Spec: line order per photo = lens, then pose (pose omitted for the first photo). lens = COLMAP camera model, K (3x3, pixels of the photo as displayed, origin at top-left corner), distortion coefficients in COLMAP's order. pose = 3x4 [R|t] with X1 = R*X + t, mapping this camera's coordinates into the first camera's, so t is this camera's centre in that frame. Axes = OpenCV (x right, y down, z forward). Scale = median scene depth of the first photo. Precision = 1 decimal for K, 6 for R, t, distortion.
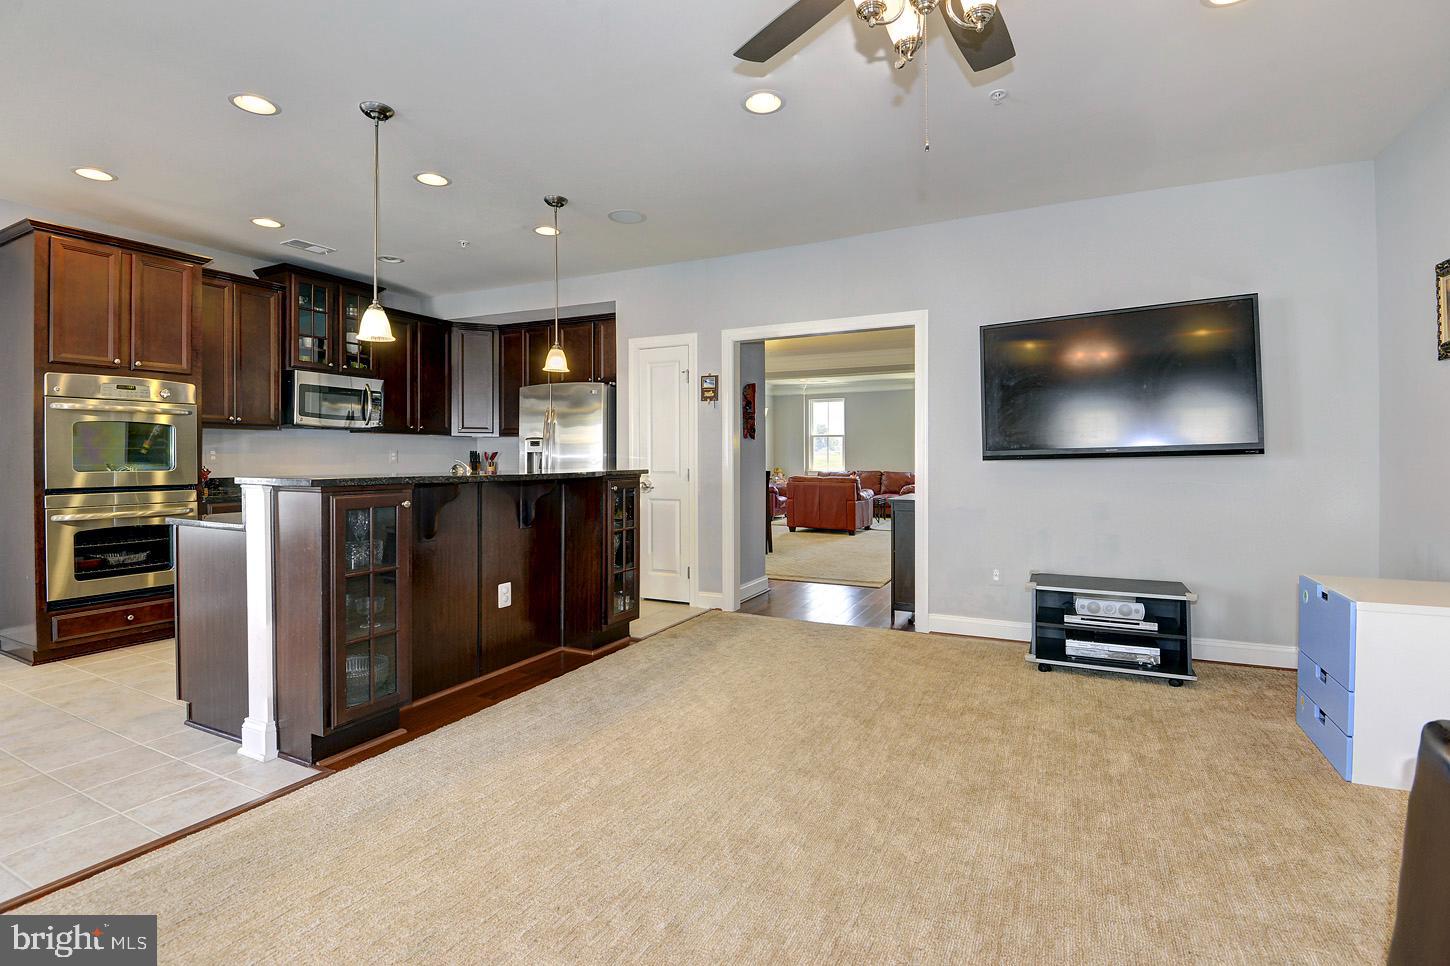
lens RADIAL K [[697.2, 0, 723.5], [0, 697.2, 460.8], [0, 0, 1]] dist [0.036638, -0.035336]
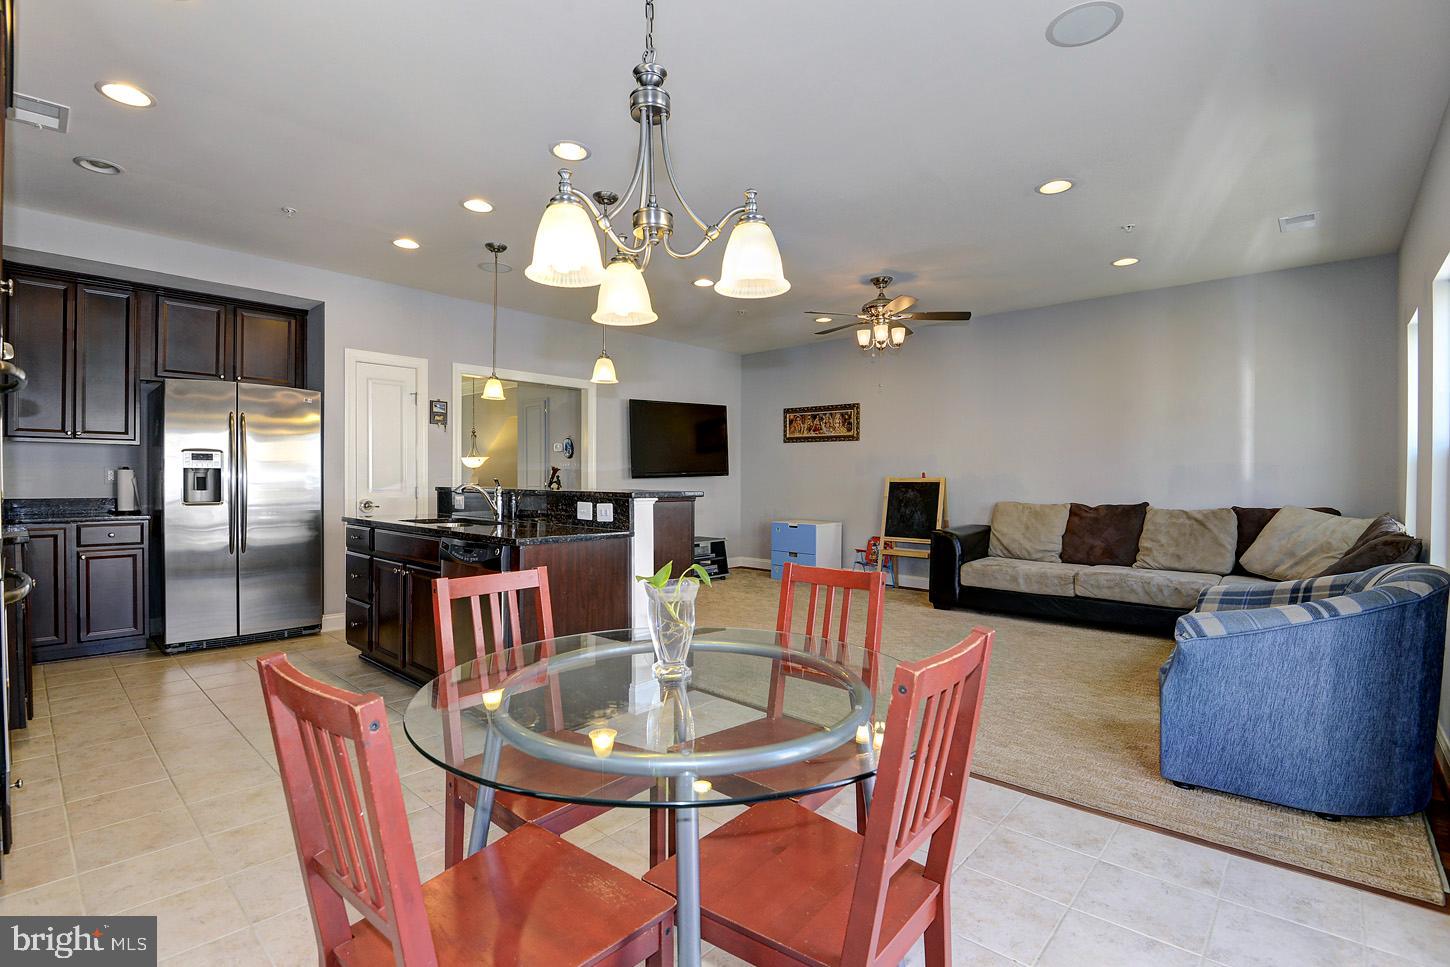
lens RADIAL K [[656.4, 0, 728.2], [0, 656.4, 475.0], [0, 0, 1]] dist [-0.001507, -0.000328]
pose [[0.269487, 0.003387, 0.962998, -0.915635], [0.004999, 0.999975, -0.004916, 0.001358], [-0.962991, 0.006139, 0.269464, 0.293659]]
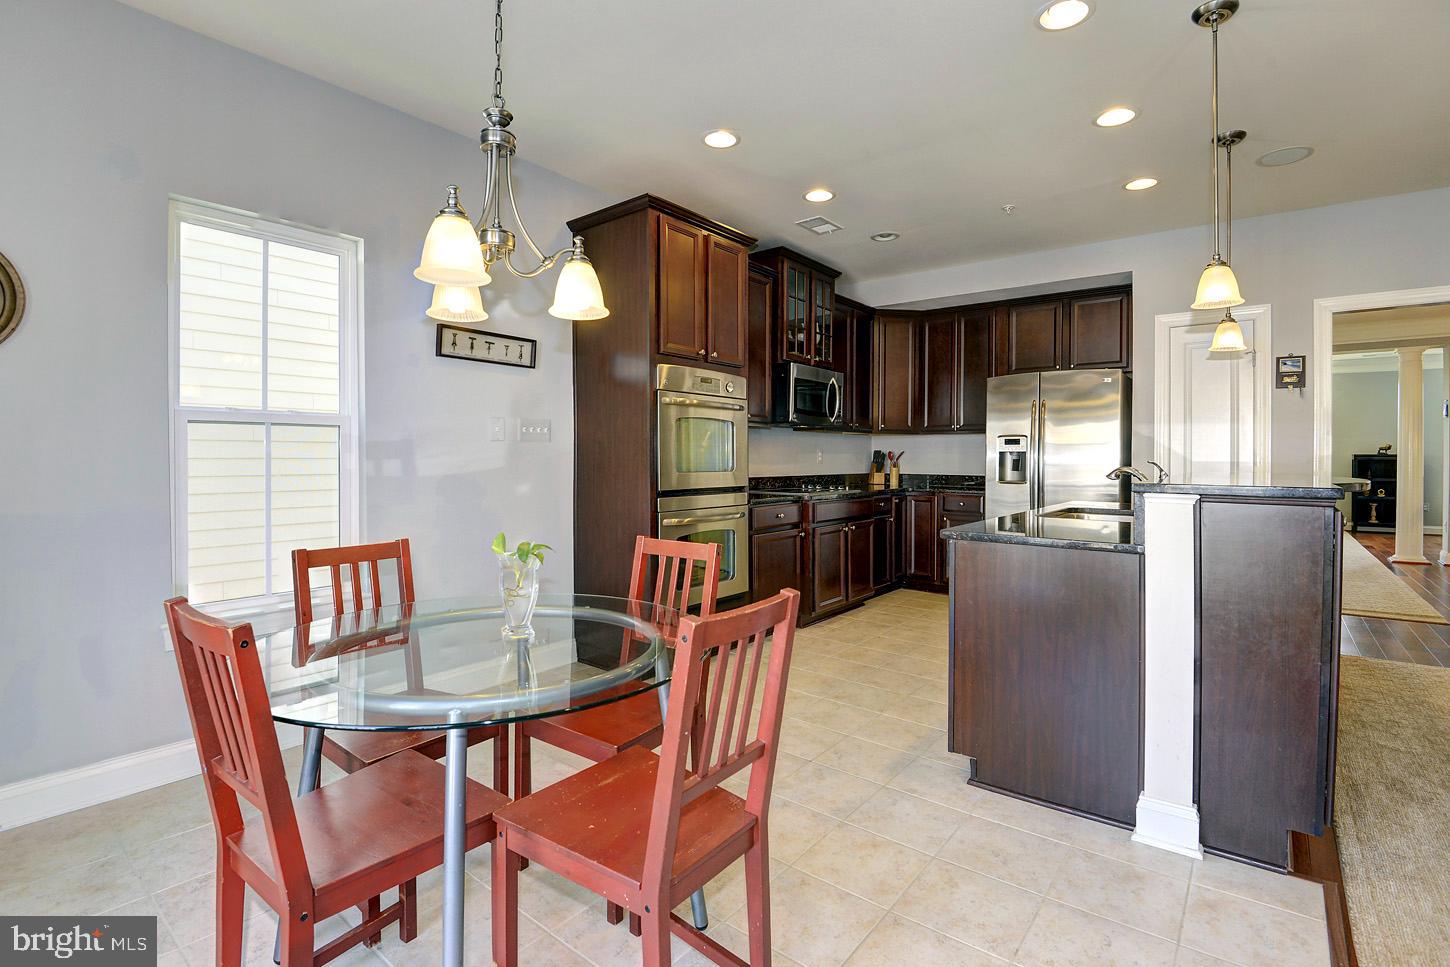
lens RADIAL K [[697.2, 0, 723.5], [0, 697.2, 461.3], [0, 0, 1]] dist [0.036638, -0.035336]
pose [[0.982821, 0.002783, -0.184539, -0.527757], [-0.002858, 0.999996, -0.000137, 0.000710], [0.184538, 0.000662, 0.982825, 0.085193]]
